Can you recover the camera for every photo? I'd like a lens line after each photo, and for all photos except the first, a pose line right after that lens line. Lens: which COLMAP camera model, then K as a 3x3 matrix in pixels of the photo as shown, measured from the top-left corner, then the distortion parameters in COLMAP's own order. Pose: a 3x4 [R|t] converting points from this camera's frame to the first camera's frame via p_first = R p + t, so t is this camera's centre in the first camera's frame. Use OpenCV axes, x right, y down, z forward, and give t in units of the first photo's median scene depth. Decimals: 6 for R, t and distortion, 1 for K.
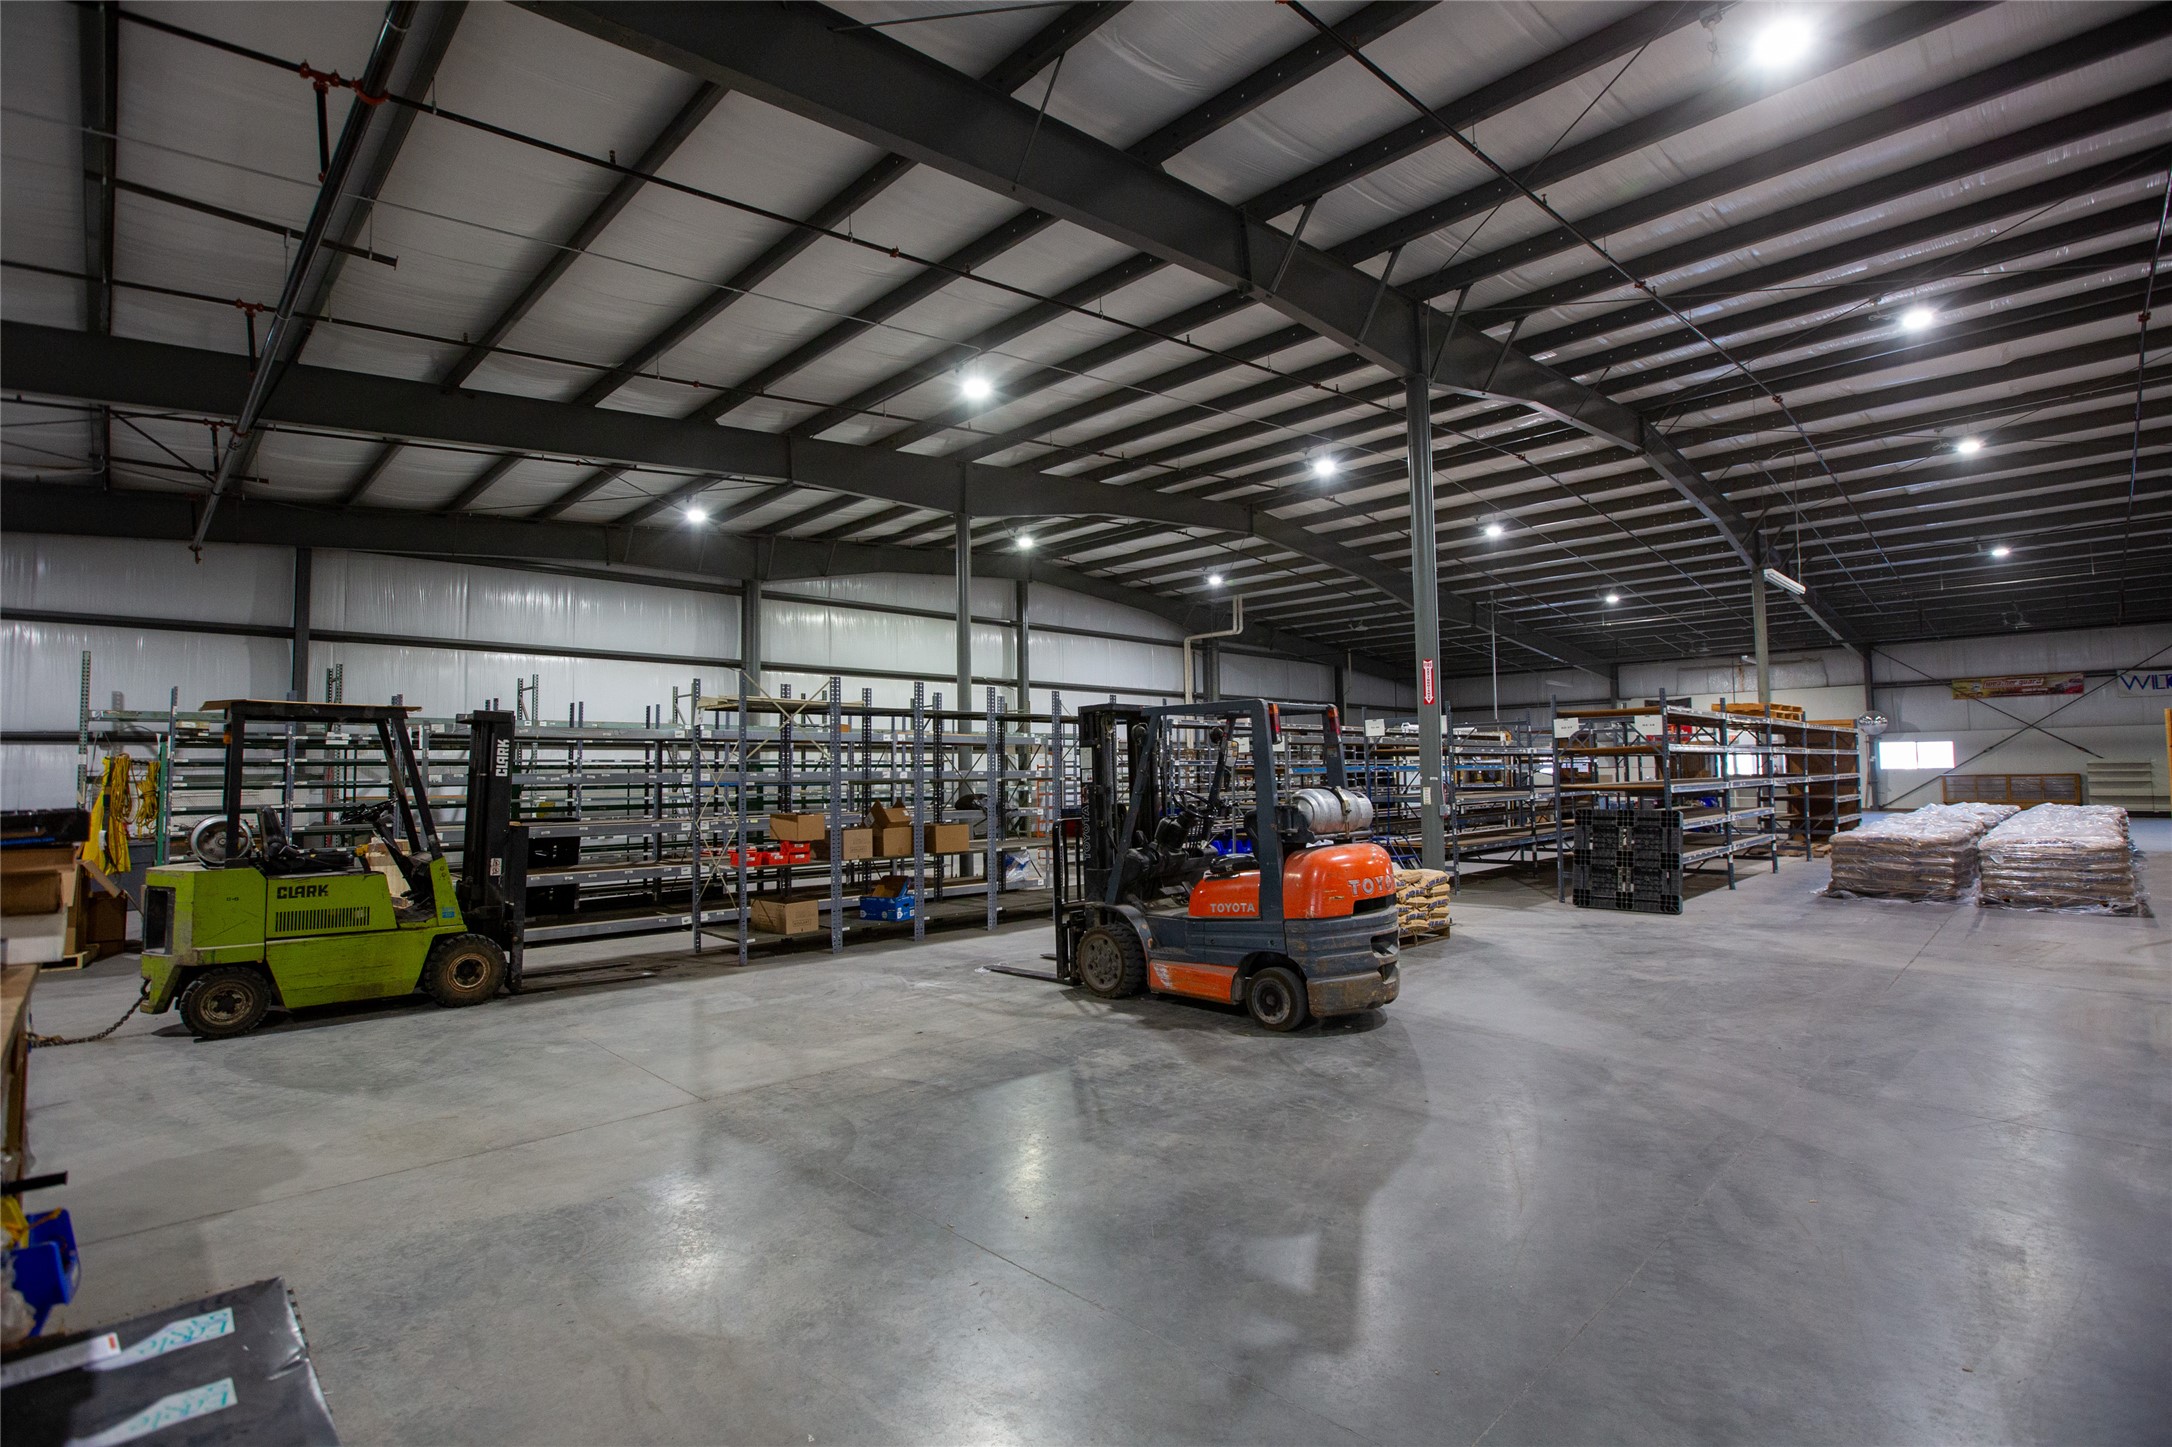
lens RADIAL K [[1010.5, 0, 1086.0], [0, 1010.5, 723.5], [0, 0, 1]] dist [-0.058787, 0.022511]
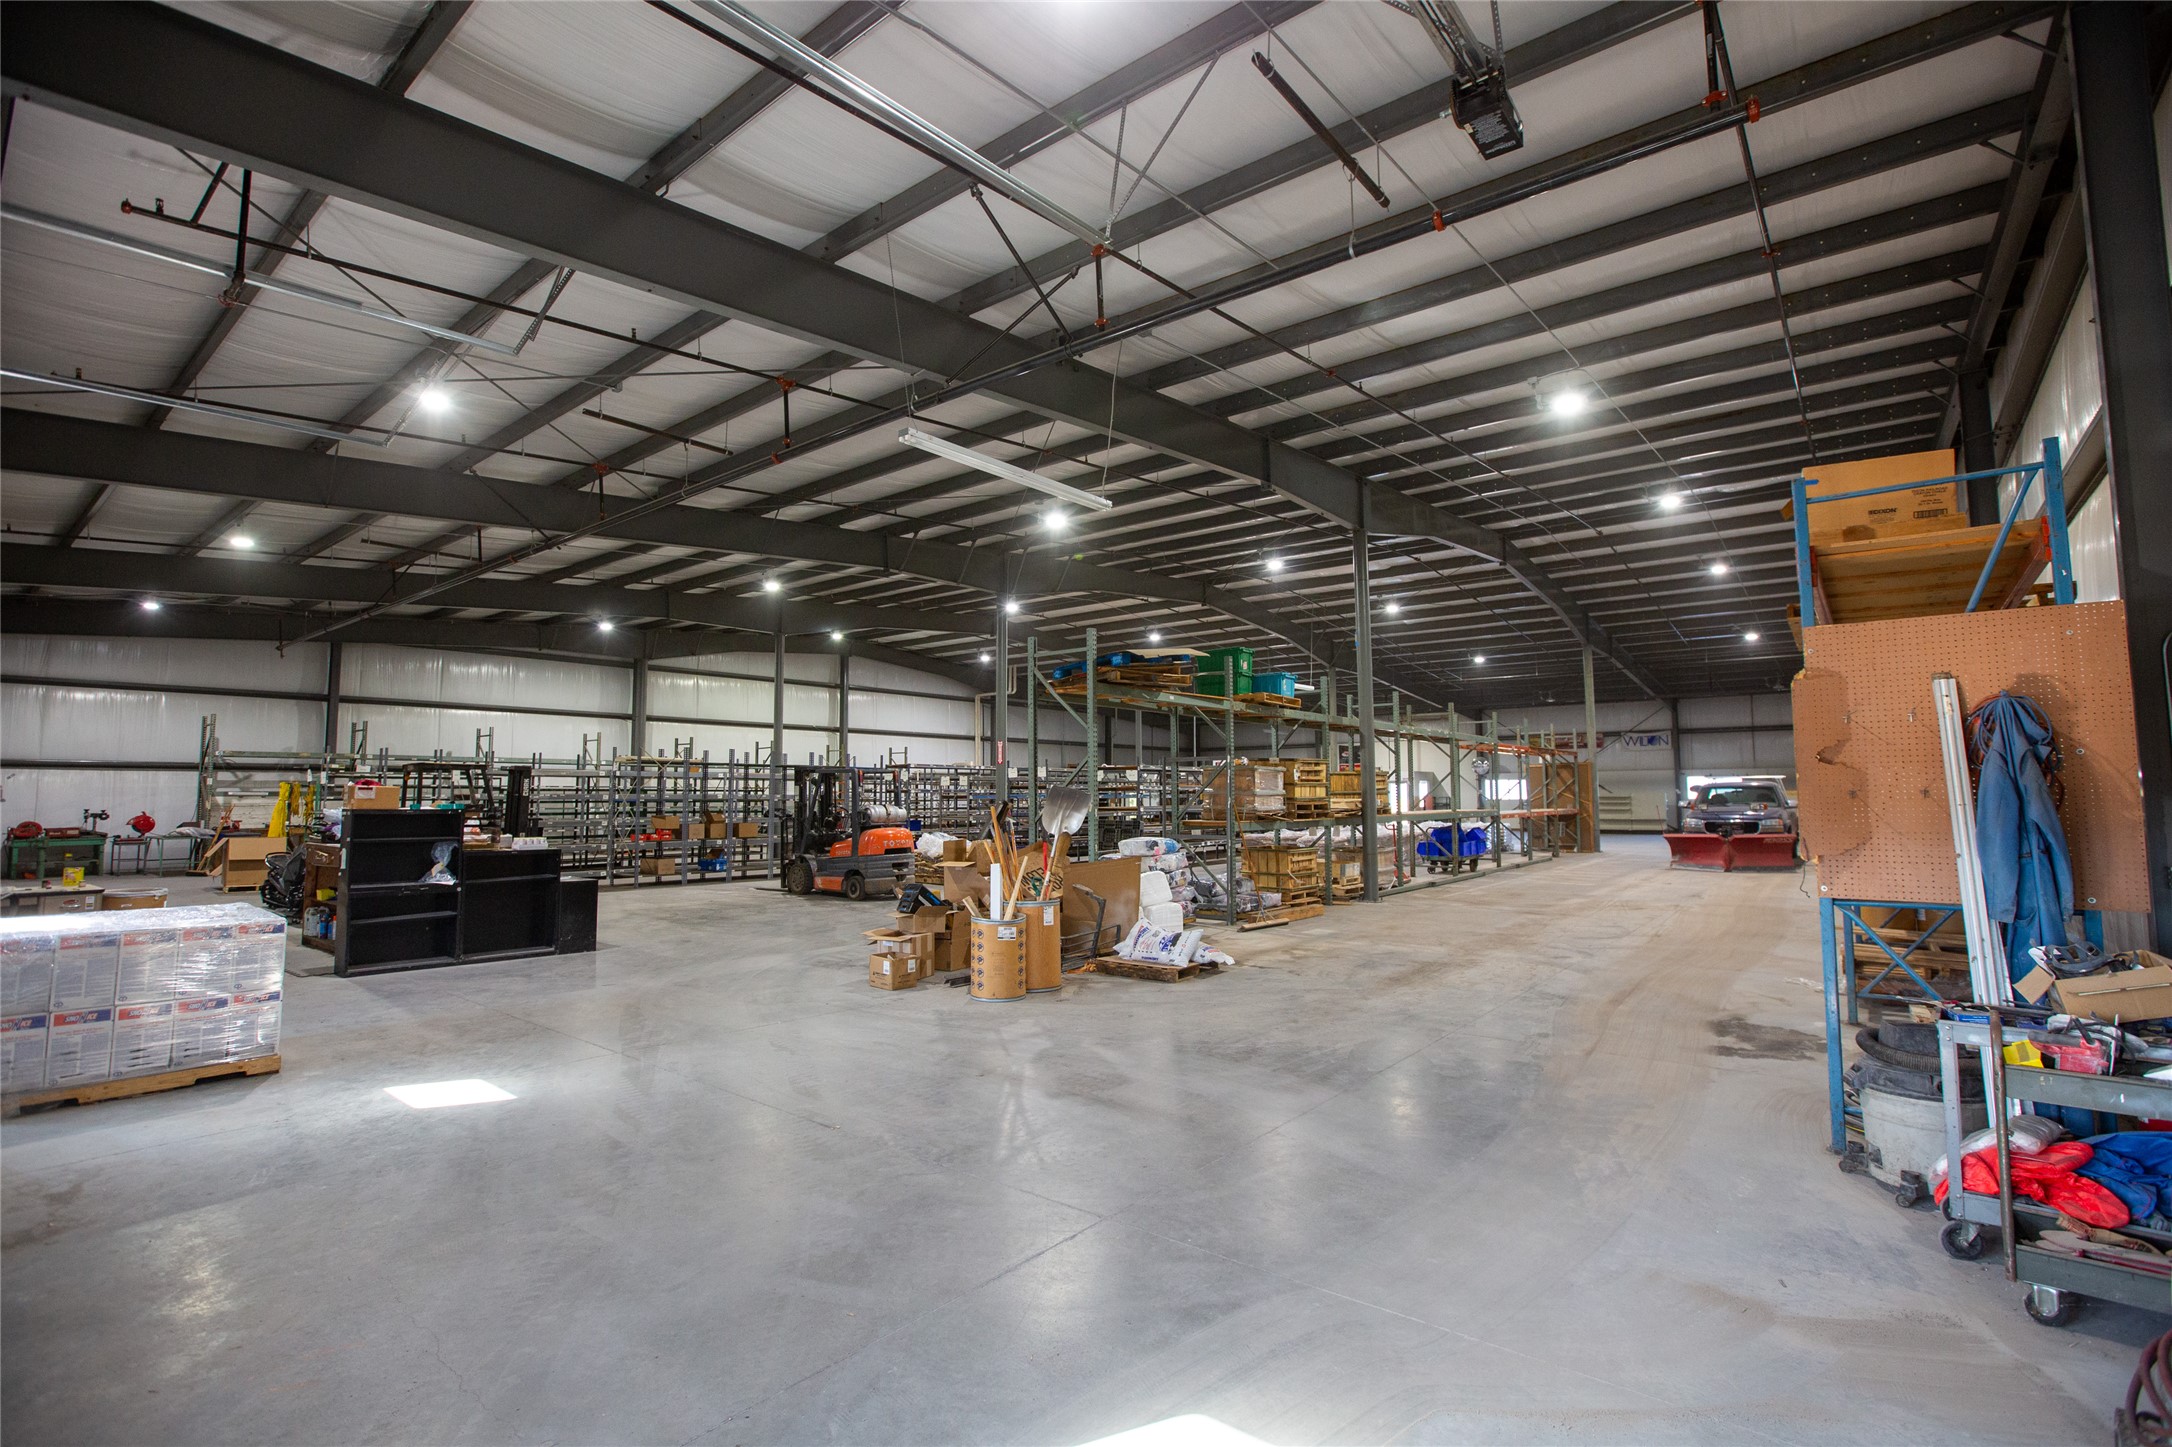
lens RADIAL K [[991.0, 0, 1086.0], [0, 991.0, 723.5], [0, 0, 1]] dist [-0.089027, 0.053749]
pose [[0.993358, 0.018198, 0.113620, 0.180062], [-0.015433, 0.999564, -0.025166, -0.032118], [-0.114028, 0.023246, 0.993206, -0.576993]]
